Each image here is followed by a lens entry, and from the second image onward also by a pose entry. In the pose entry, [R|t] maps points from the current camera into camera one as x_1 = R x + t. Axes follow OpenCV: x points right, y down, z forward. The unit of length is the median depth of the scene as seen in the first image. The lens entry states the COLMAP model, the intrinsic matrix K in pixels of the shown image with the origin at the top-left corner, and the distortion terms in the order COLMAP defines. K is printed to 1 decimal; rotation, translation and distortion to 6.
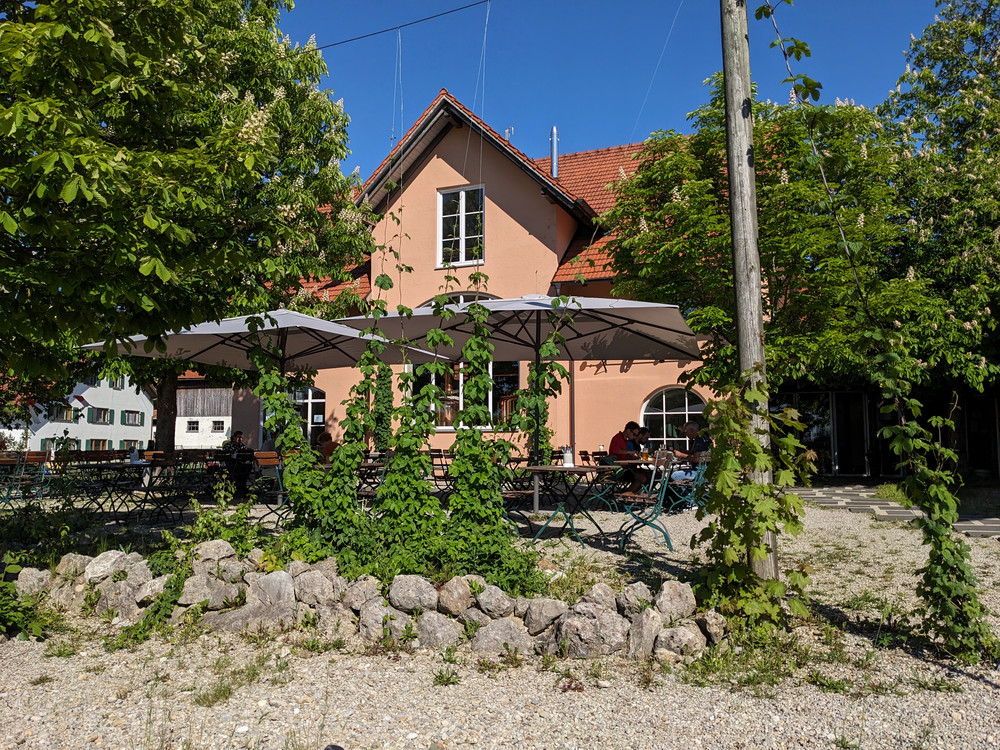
lens RADIAL K [[779.1, 0, 495.0], [0, 779.1, 375.4], [0, 0, 1]] dist [0.040534, -0.066648]
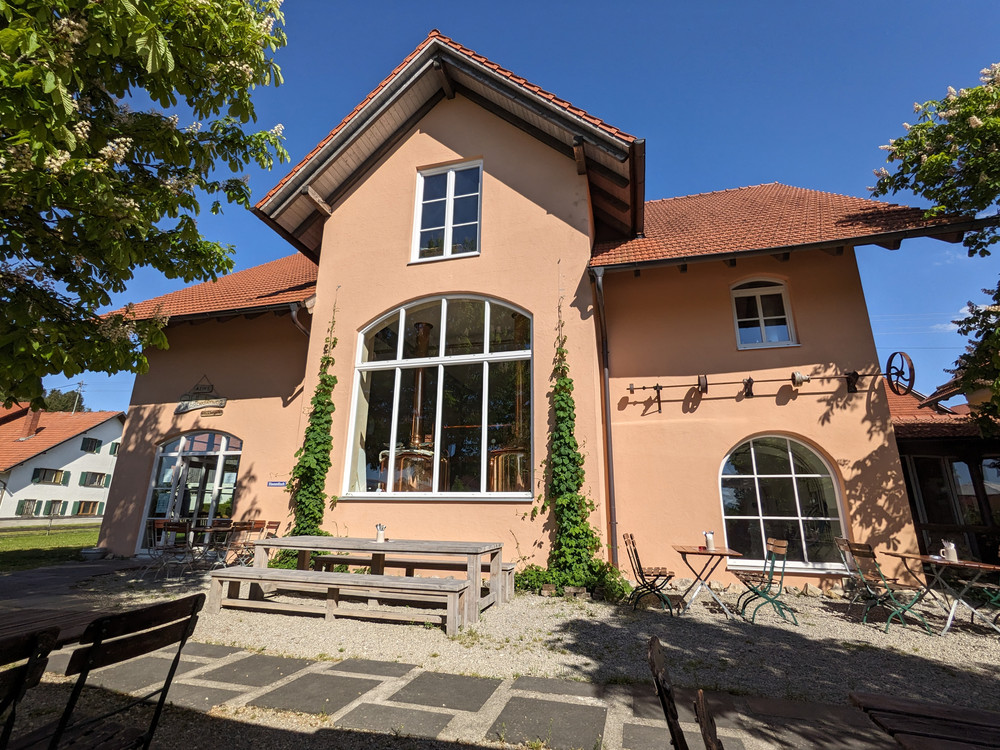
lens RADIAL K [[477.9, 0, 498.5], [0, 477.9, 375.9], [0, 0, 1]] dist [-0.004498, 0.000146]
pose [[0.992921, 0.046950, 0.109099, -0.053388], [-0.025978, 0.982161, -0.186241, 0.059952], [-0.115897, 0.182089, 0.976428, 0.822878]]
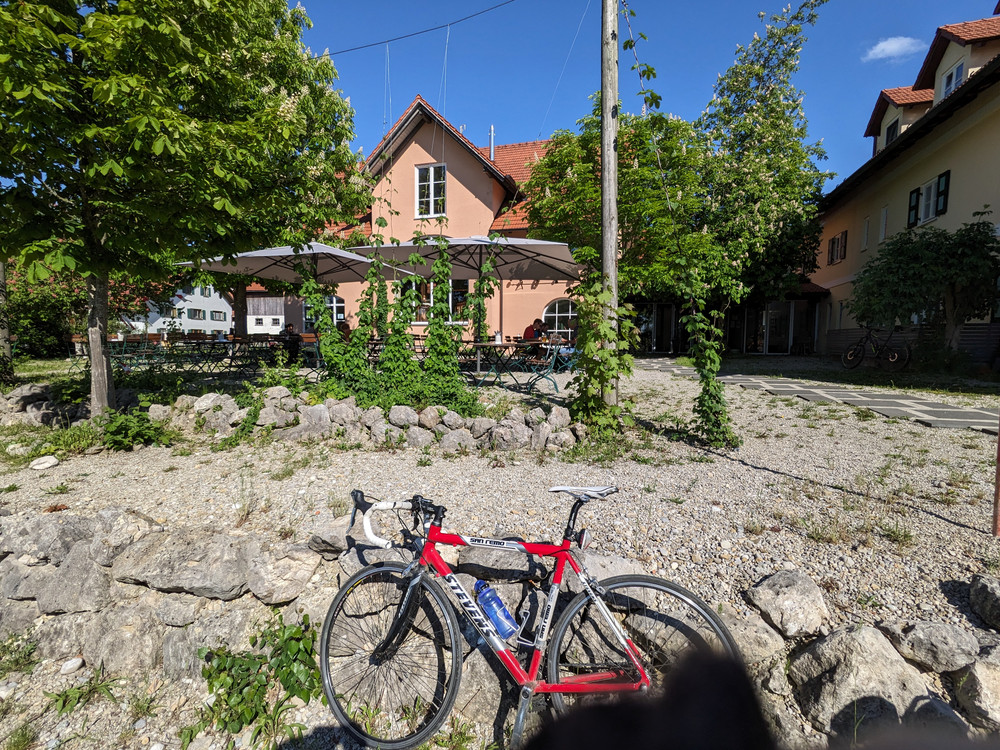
lens RADIAL K [[477.9, 0, 500.9], [0, 477.9, 375.4], [0, 0, 1]] dist [-0.004498, 0.000146]
pose [[0.995122, -0.001622, 0.098635, 0.000481], [-0.014774, 0.986138, 0.165267, 0.014705], [-0.097536, -0.165918, 0.981304, 0.000819]]
